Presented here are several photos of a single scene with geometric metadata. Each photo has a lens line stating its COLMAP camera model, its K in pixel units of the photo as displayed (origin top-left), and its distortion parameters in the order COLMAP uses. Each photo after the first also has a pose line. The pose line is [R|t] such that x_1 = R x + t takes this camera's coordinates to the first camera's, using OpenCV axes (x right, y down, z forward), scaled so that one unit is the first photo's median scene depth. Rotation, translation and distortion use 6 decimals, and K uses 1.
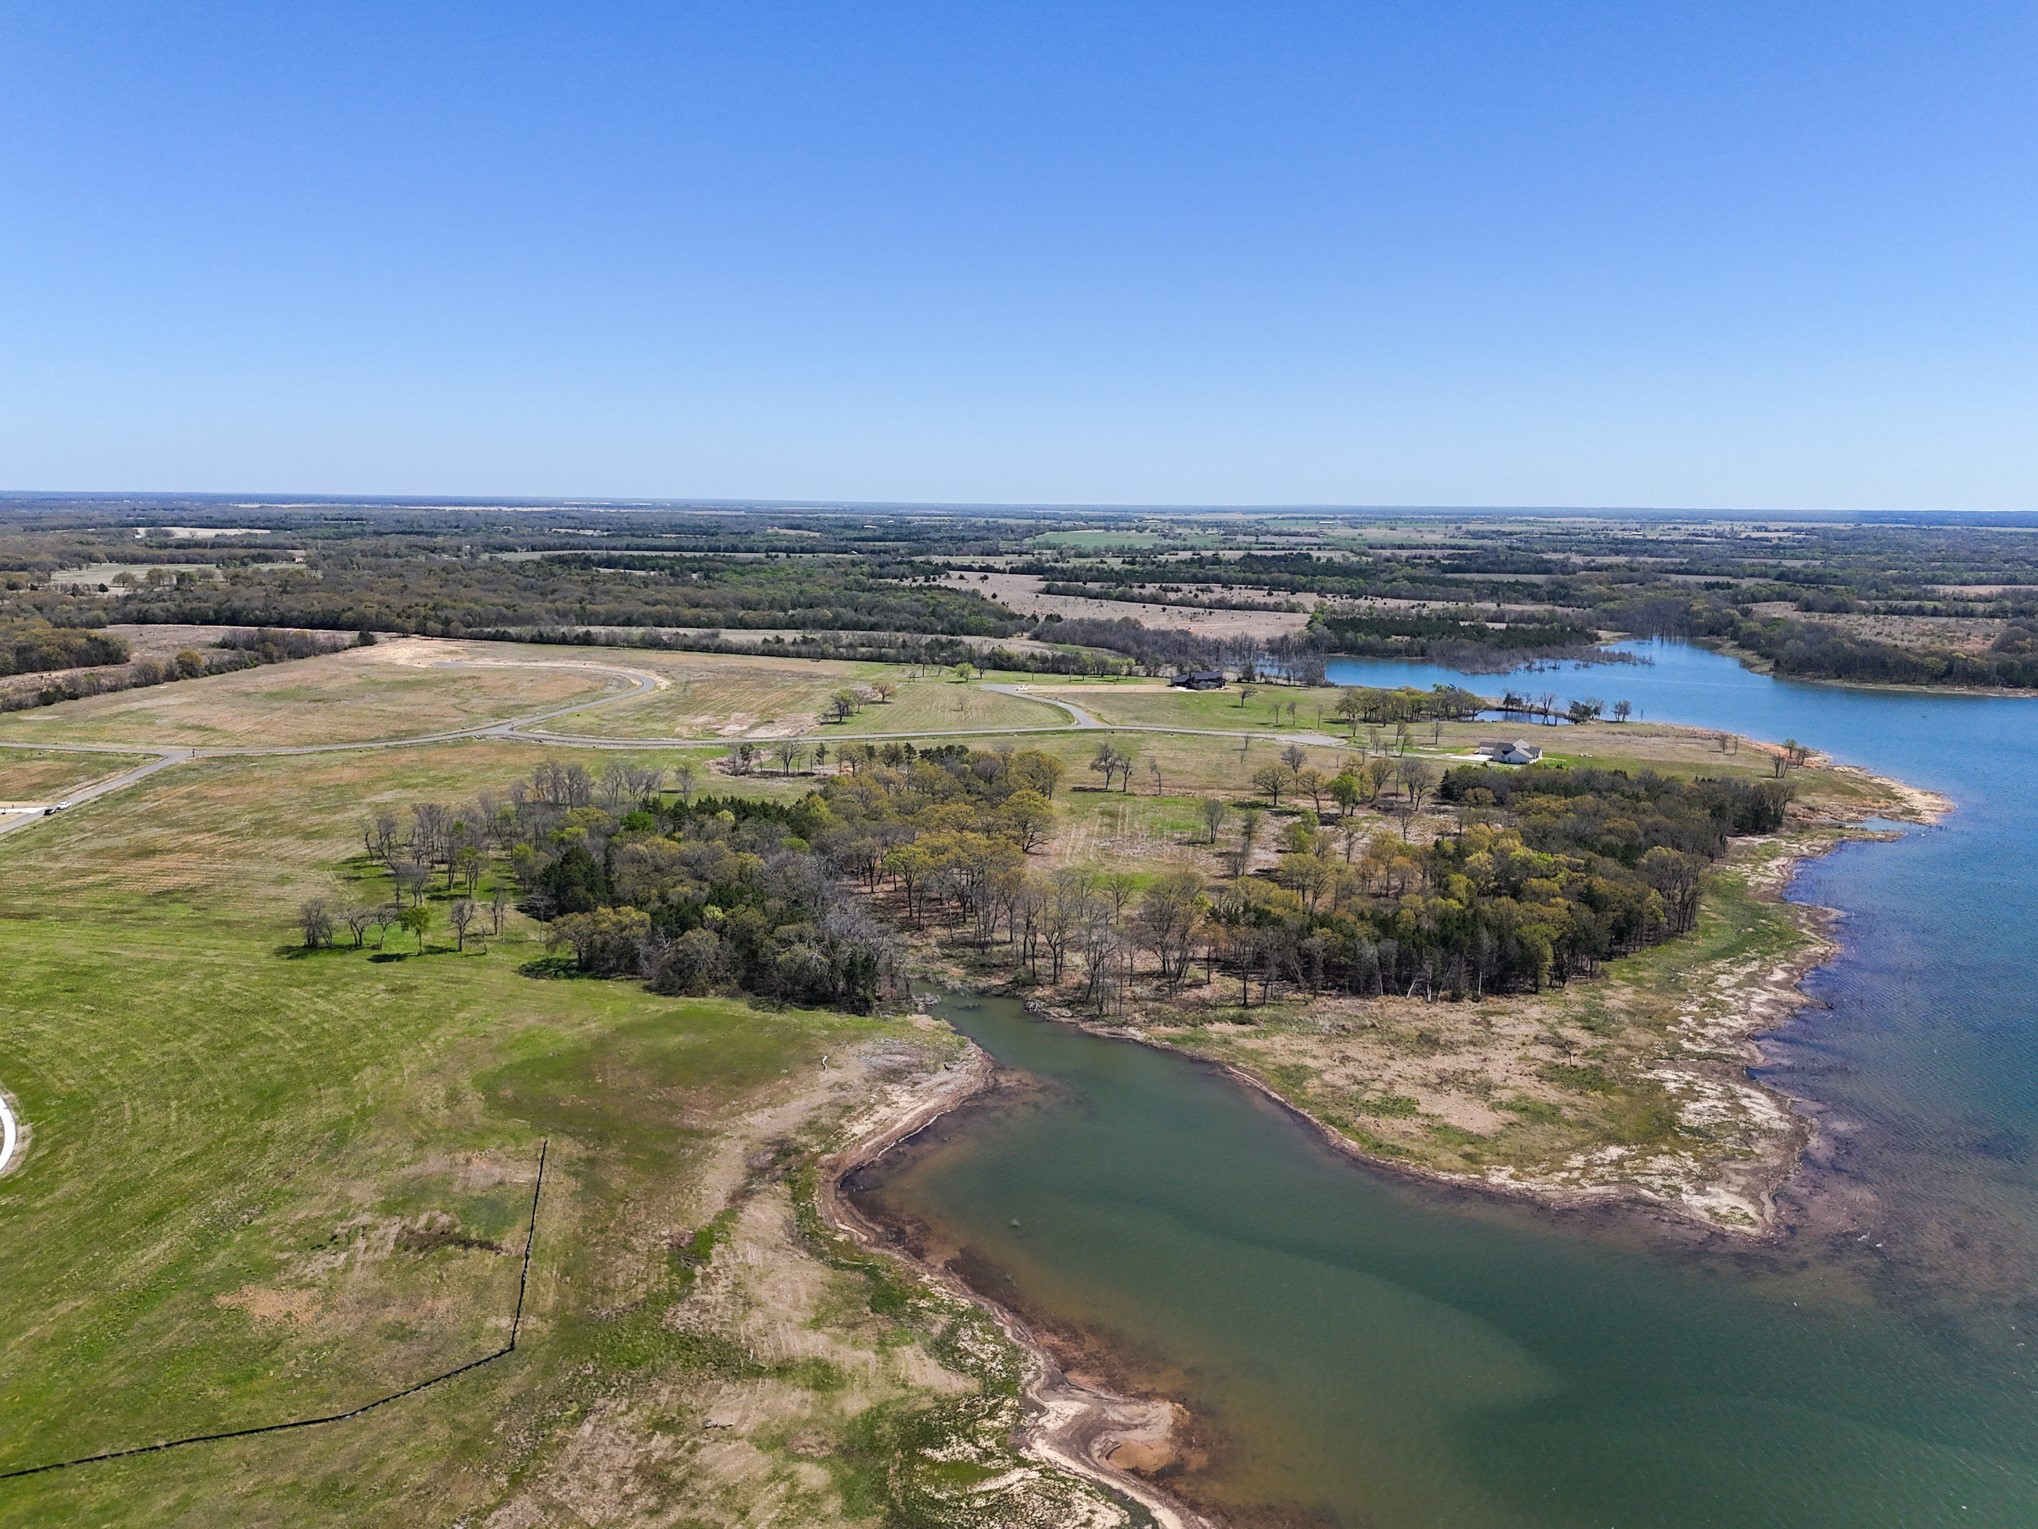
lens RADIAL K [[1498.7, 0, 1015.1], [0, 1498.7, 774.7], [0, 0, 1]] dist [0.056655, -0.052470]
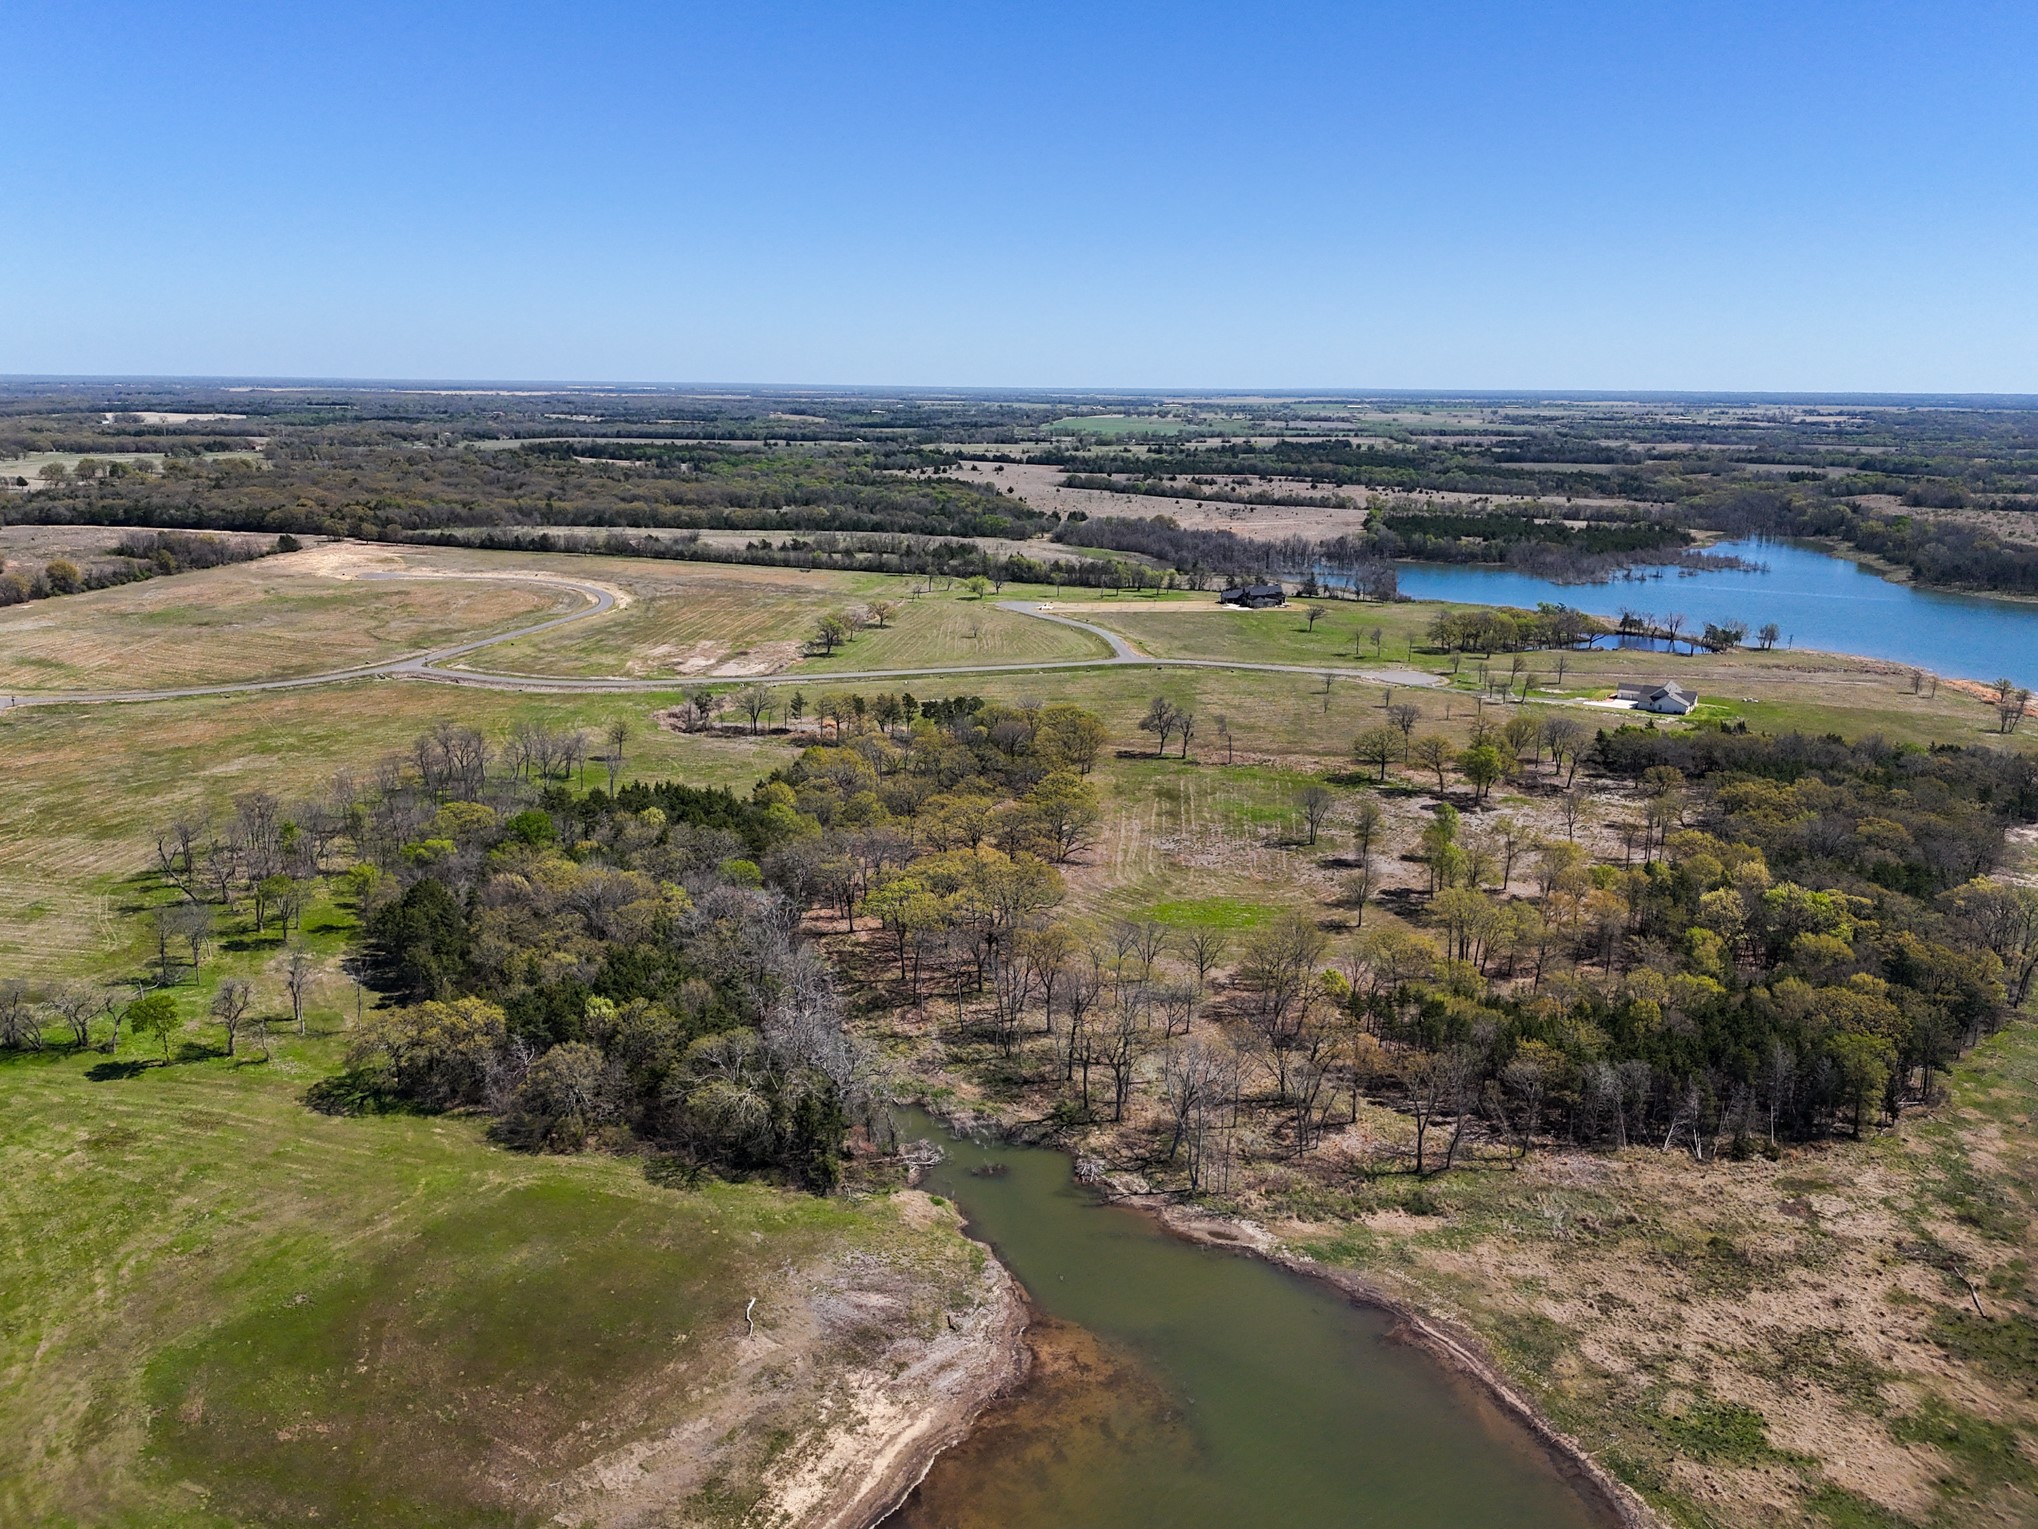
lens RADIAL K [[1498.7, 0, 1012.0], [0, 1498.7, 763.5], [0, 0, 1]] dist [0.056655, -0.052470]
pose [[0.999943, 0.001828, -0.010546, -0.013653], [-0.001125, 0.997798, 0.066314, -0.061505], [0.010644, -0.066298, 0.997743, 0.359929]]
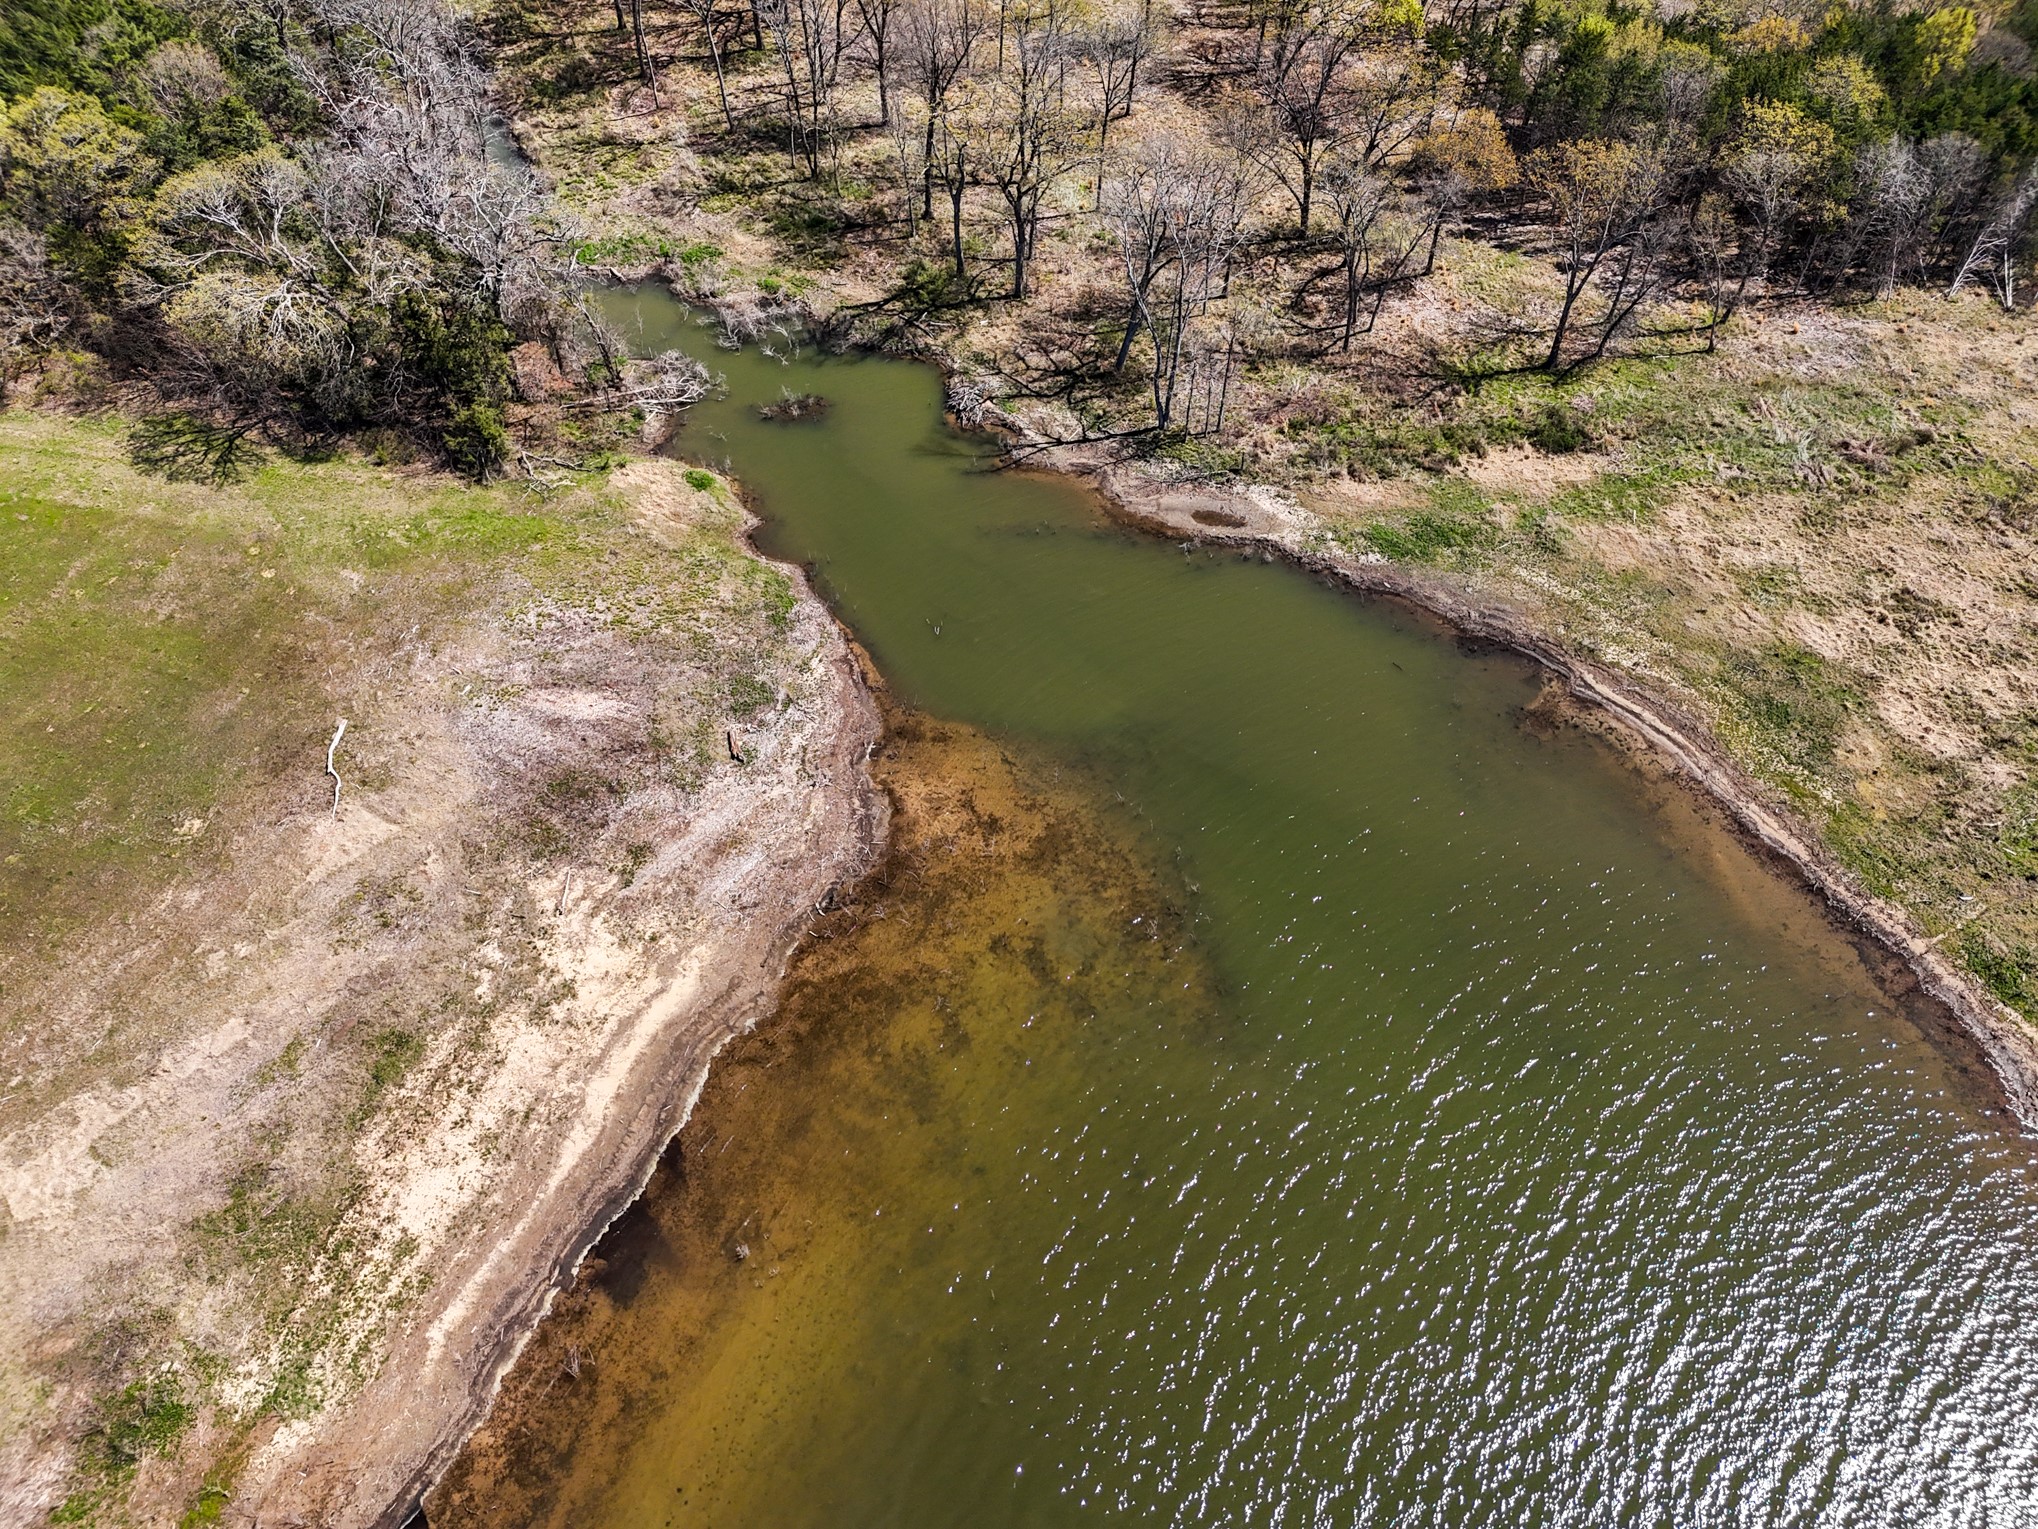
lens RADIAL K [[1498.7, 0, 1003.5], [0, 1498.7, 754.0], [0, 0, 1]] dist [0.056655, -0.052470]
pose [[0.996015, -0.064532, 0.061565, -0.007454], [0.012954, 0.787632, 0.616010, 0.000065], [-0.088242, -0.612758, 0.785329, 0.653483]]
